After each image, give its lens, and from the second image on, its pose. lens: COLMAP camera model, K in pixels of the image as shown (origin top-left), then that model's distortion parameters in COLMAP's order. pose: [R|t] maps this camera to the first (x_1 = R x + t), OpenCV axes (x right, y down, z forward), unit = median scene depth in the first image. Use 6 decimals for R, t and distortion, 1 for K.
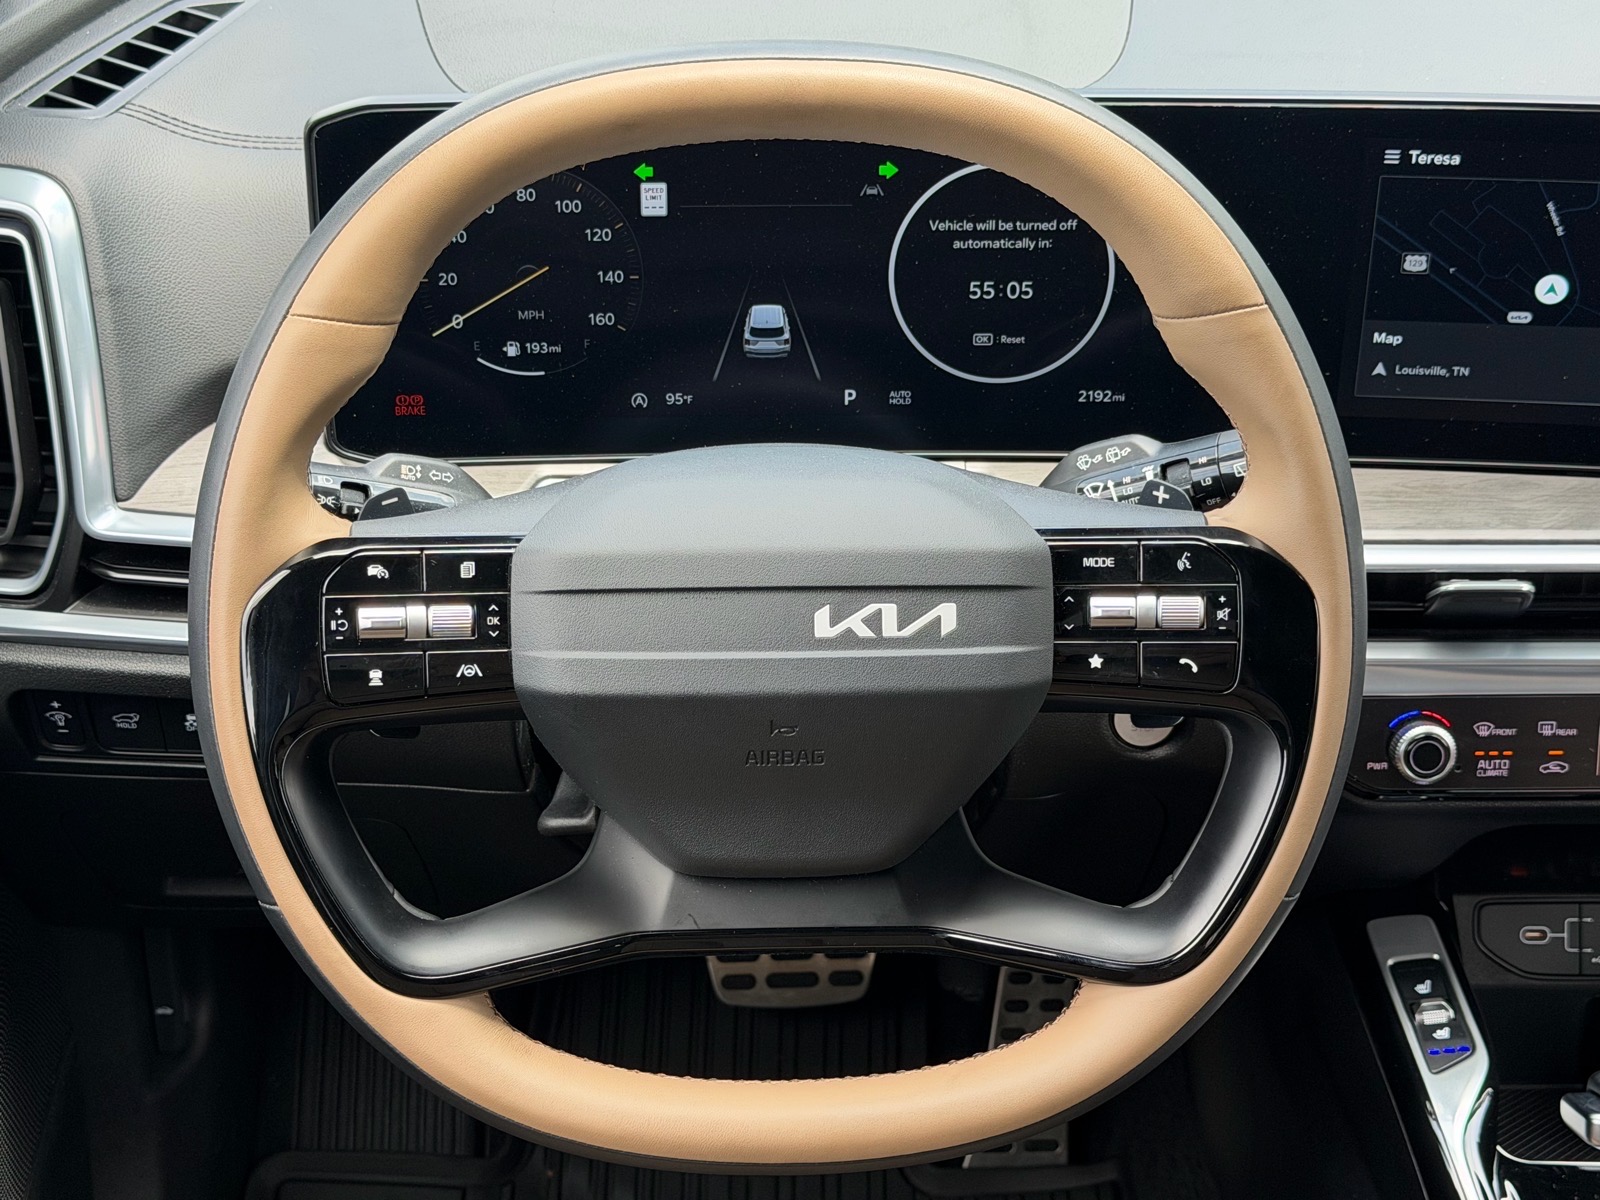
lens RADIAL K [[2752.1, 0, 800.0], [0, 2752.1, 600.0], [0, 0, 1]] dist [0.168335, -0.012040]
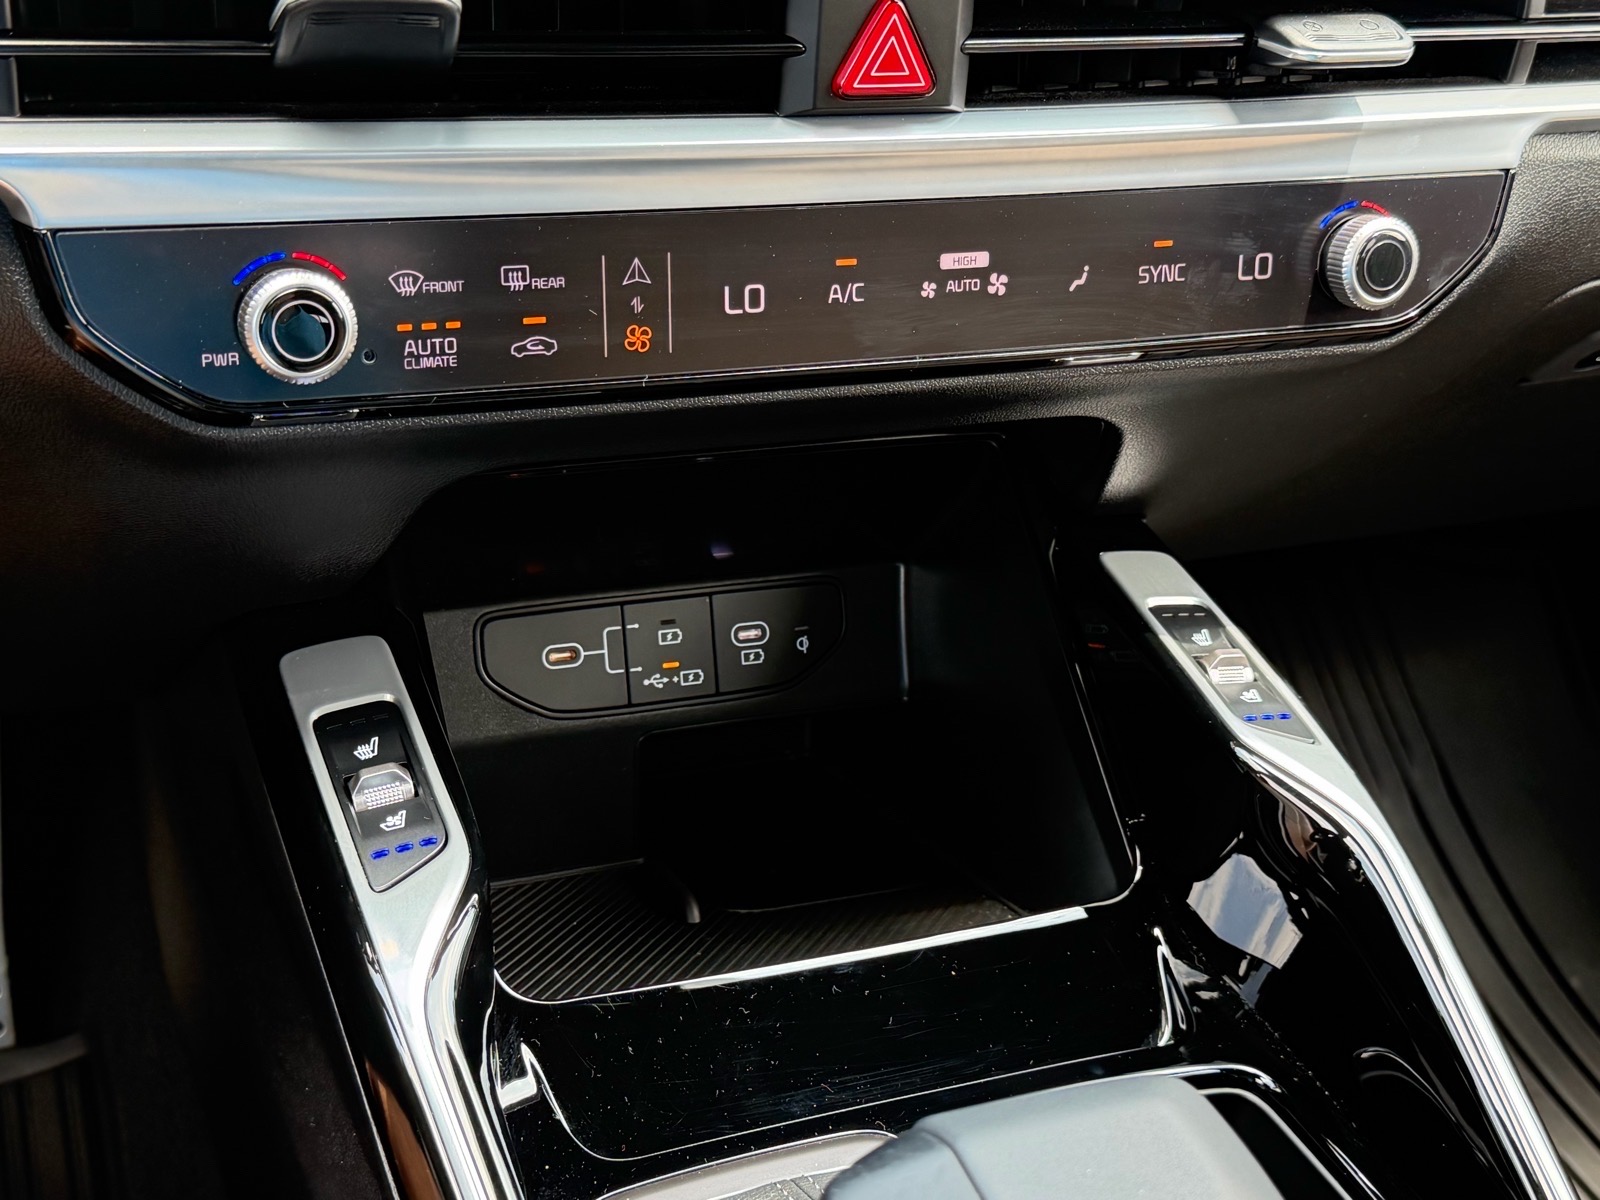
lens RADIAL K [[2276.4, 0, 800.0], [0, 2276.4, 600.0], [0, 0, 1]] dist [0.127607, -0.026393]
pose [[0.944634, -0.093271, 0.314590, 0.165161], [0.074162, 0.994629, 0.072199, 0.080854], [-0.319634, -0.044871, 0.946478, 0.519591]]
